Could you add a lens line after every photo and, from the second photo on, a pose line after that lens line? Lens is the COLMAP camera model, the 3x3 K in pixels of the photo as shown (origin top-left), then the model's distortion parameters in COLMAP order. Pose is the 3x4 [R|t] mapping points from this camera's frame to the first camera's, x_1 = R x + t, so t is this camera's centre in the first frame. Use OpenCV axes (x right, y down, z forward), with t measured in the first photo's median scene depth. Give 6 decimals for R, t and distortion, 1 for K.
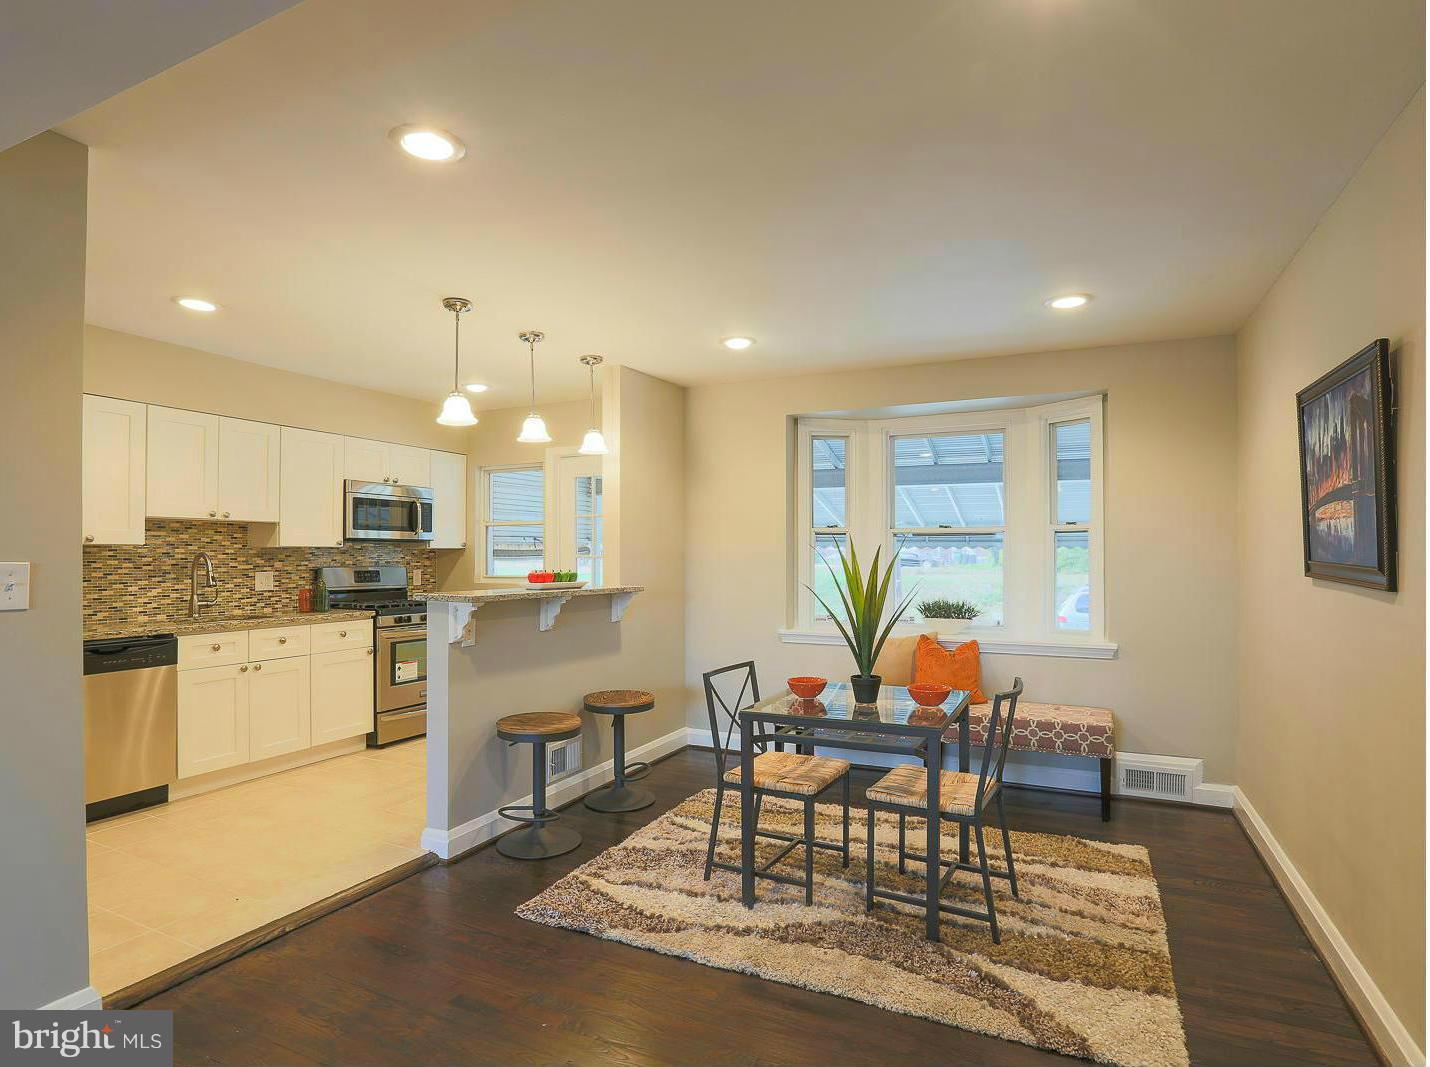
lens RADIAL K [[757.2, 0, 715.0], [0, 757.2, 533.5], [0, 0, 1]] dist [-0.060171, 0.027974]
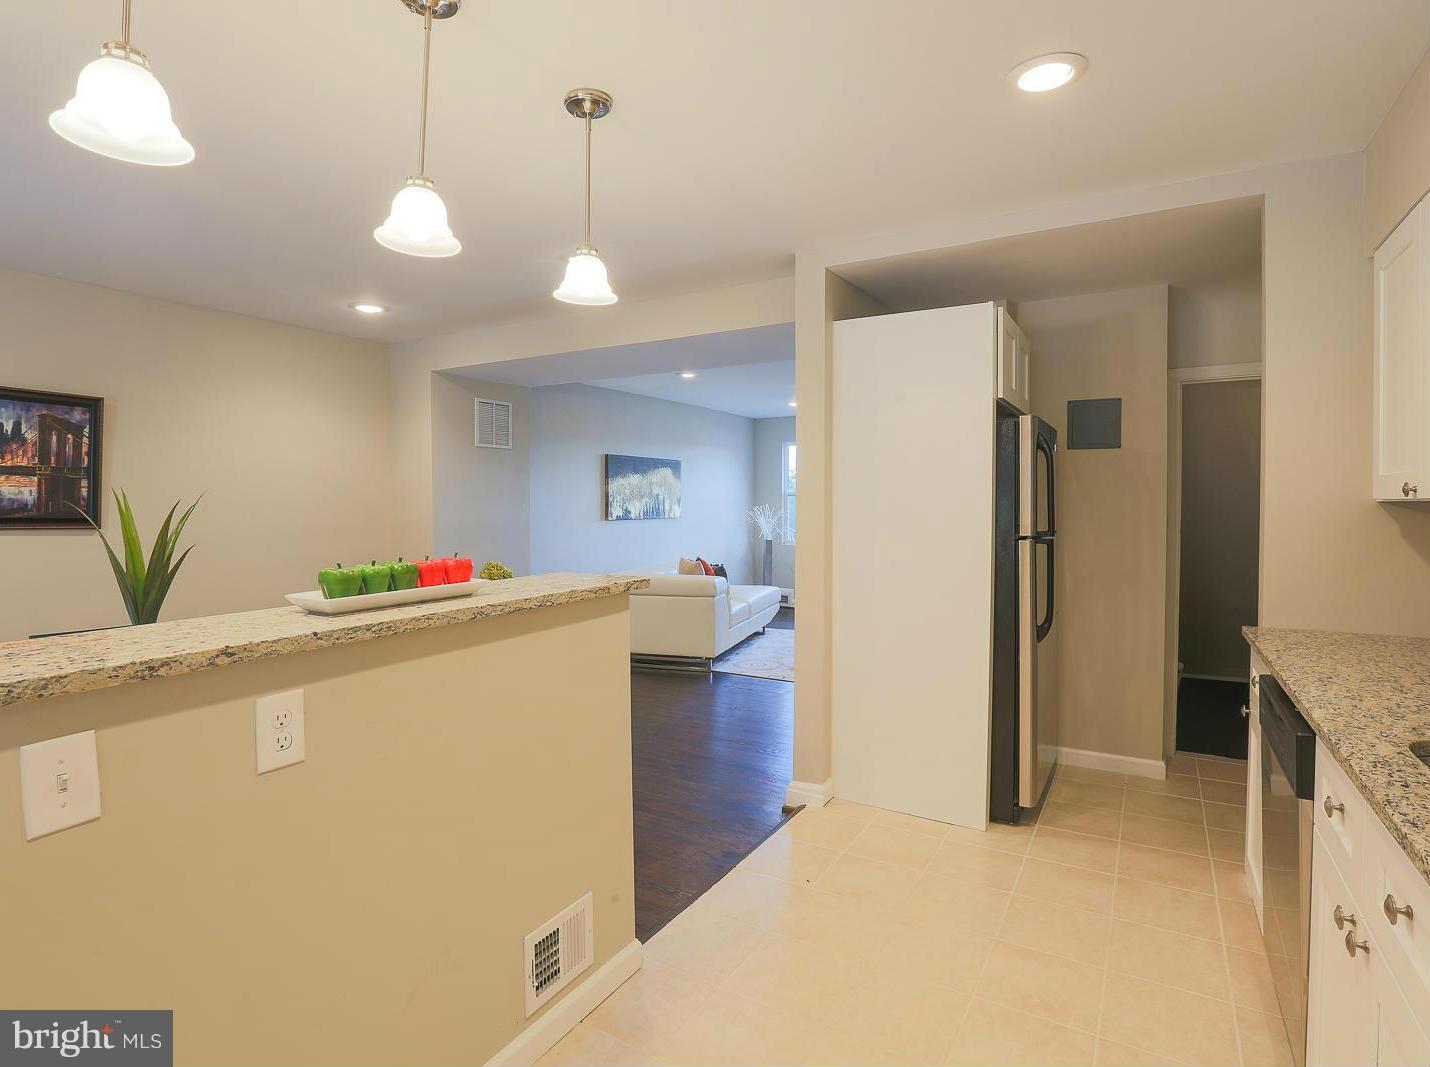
lens RADIAL K [[742.8, 0, 703.3], [0, 742.8, 522.8], [0, 0, 1]] dist [-0.032880, 0.000663]
pose [[-0.995698, -0.003054, 0.092603, -0.450759], [-0.002940, 0.999995, 0.001370, 0.030117], [-0.092607, 0.001092, -0.995702, 1.487671]]
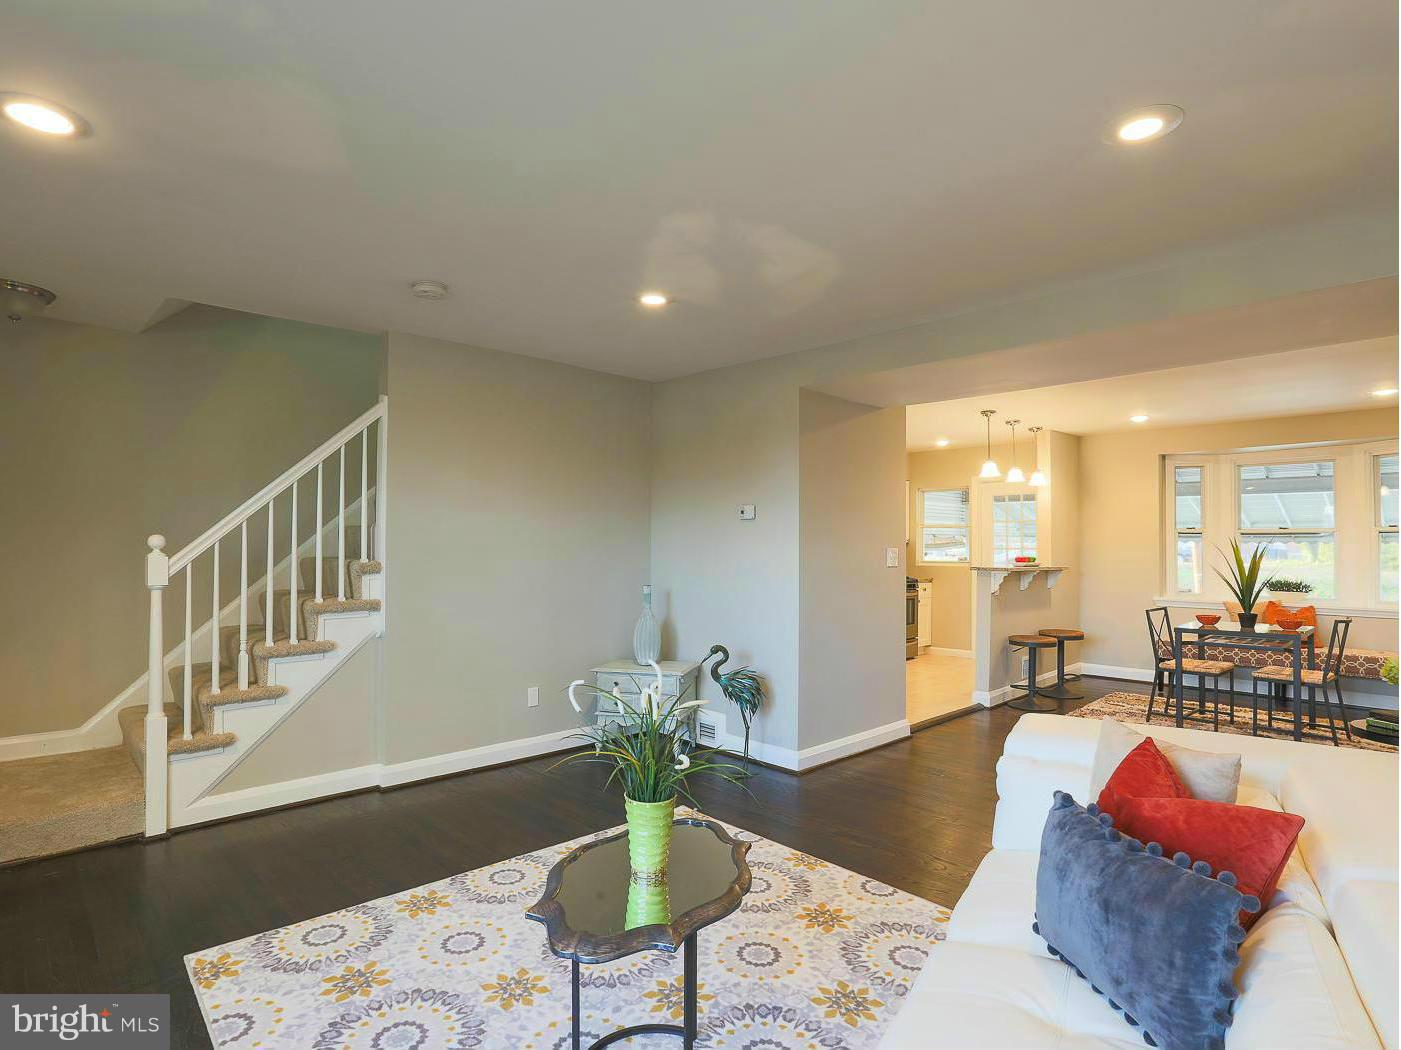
lens RADIAL K [[741.9, 0, 700.5], [0, 741.9, 525.0], [0, 0, 1]] dist [-0.060171, 0.027974]
pose [[0.941341, -0.004326, -0.337428, -0.376030], [0.003289, 0.999988, -0.003644, -0.019812], [0.337440, 0.002320, 0.941344, -0.905970]]
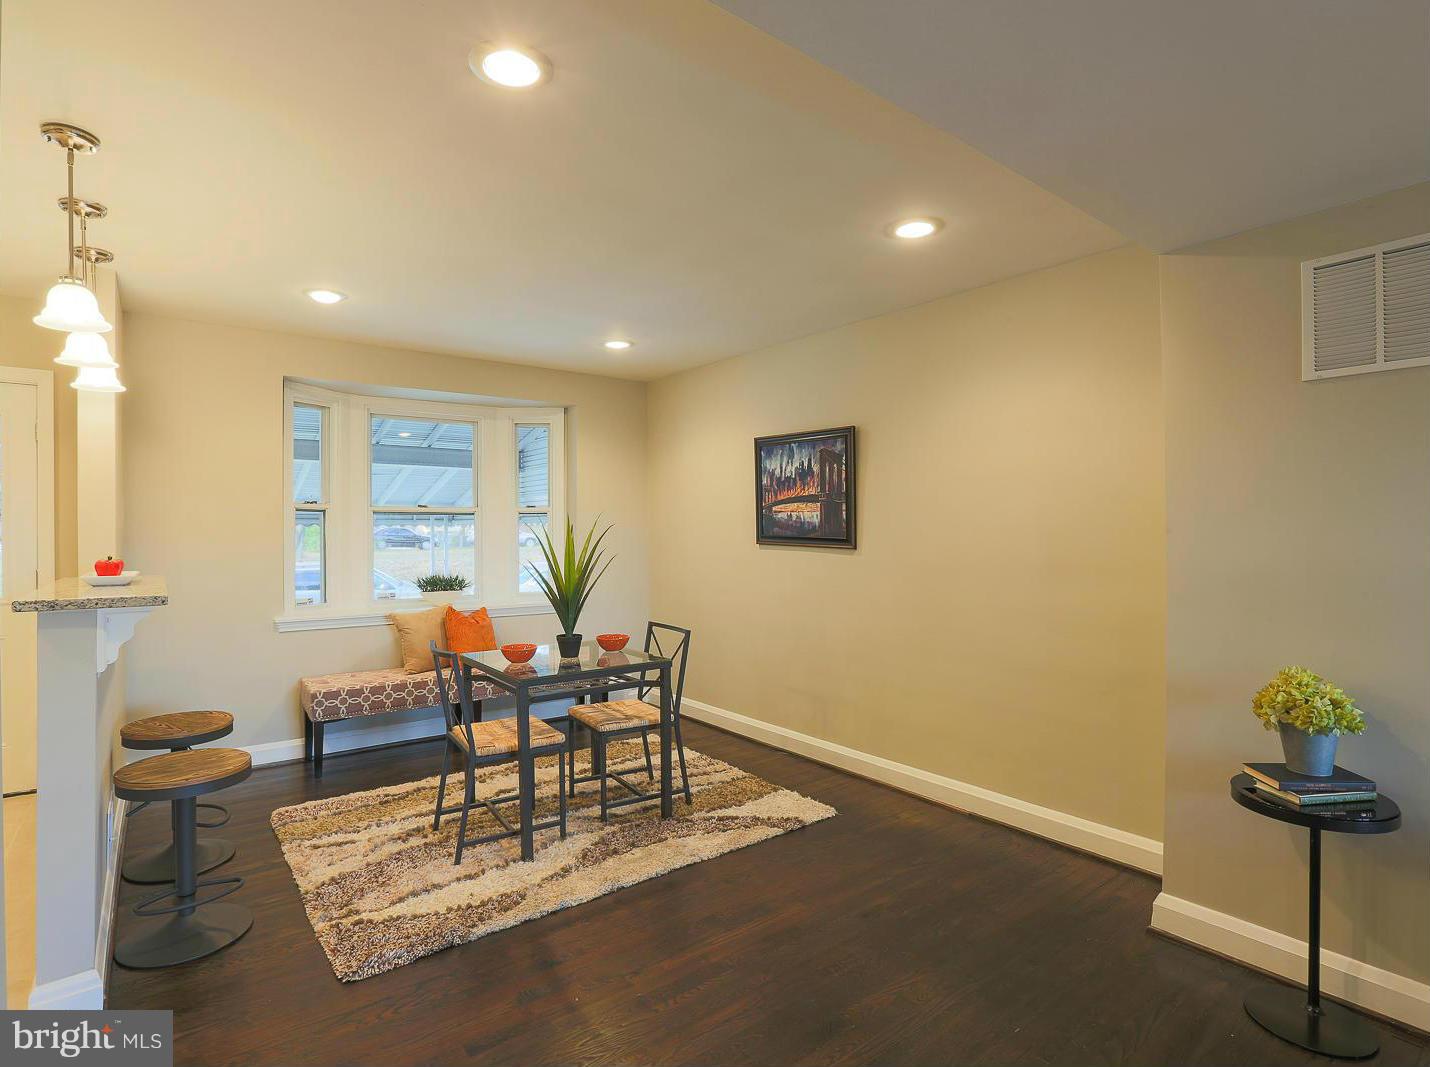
lens RADIAL K [[742.8, 0, 703.3], [0, 742.8, 522.8], [0, 0, 1]] dist [-0.032880, 0.000663]
pose [[0.455111, 0.006832, 0.890408, -0.605450], [-0.020049, 0.999796, 0.002576, 0.004815], [-0.890209, -0.019024, 0.455155, 0.234586]]
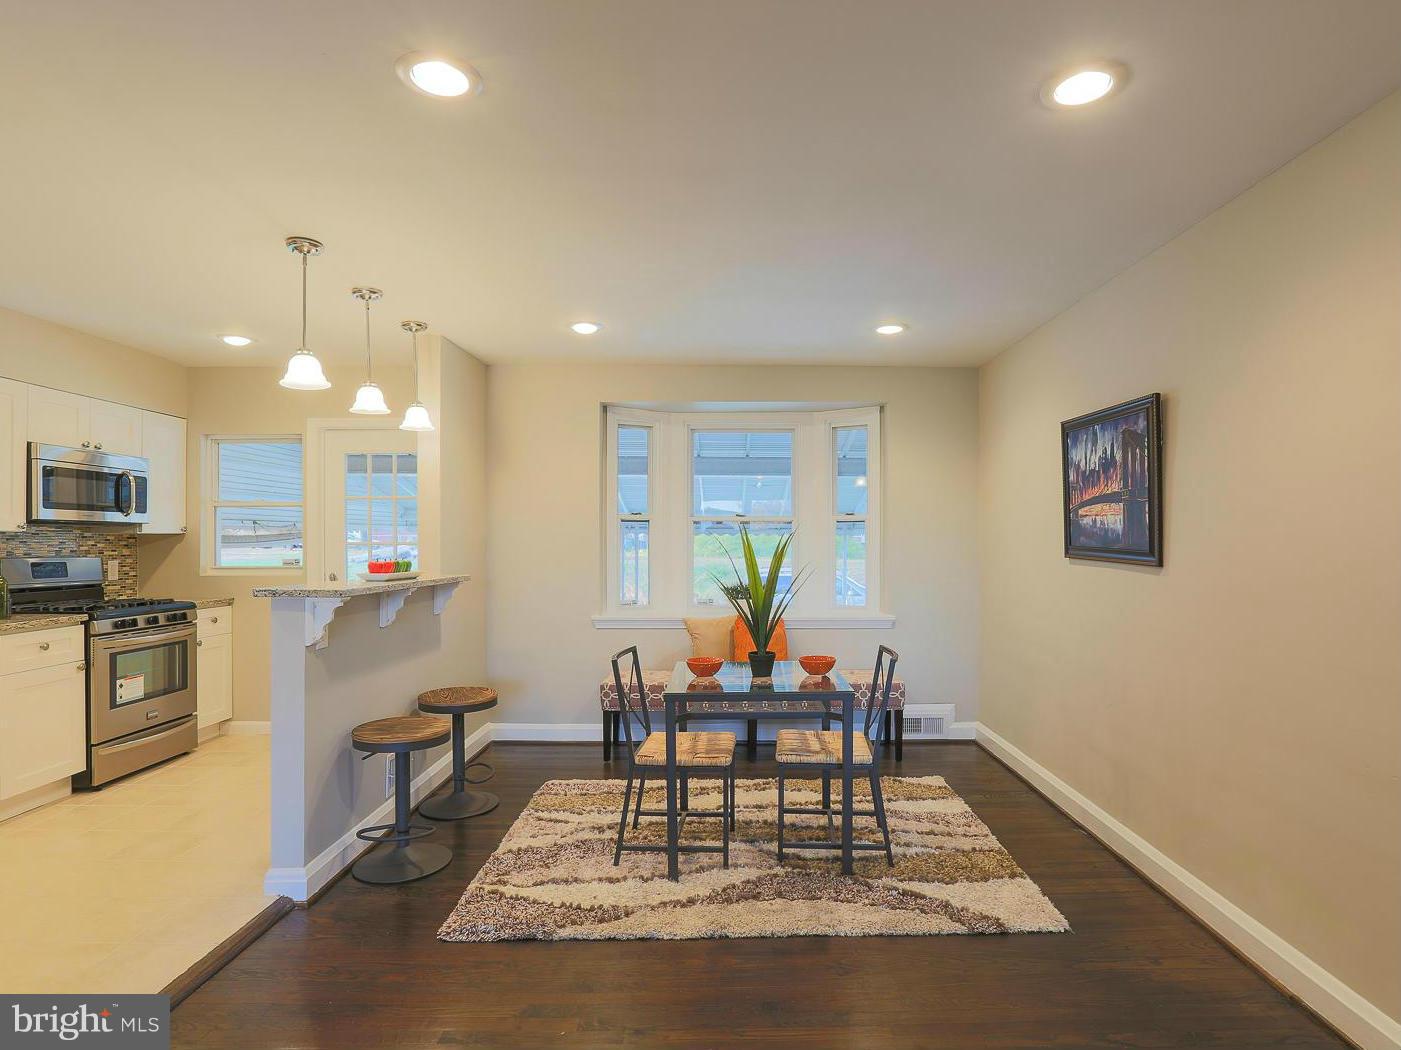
lens RADIAL K [[758.3, 0, 730.9], [0, 758.3, 527.8], [0, 0, 1]] dist [-0.064627, 0.032929]
pose [[0.894208, 0.006628, 0.447602, -0.271969], [-0.011865, 0.999890, 0.008897, -0.000860], [-0.447494, -0.013267, 0.894189, 0.031534]]
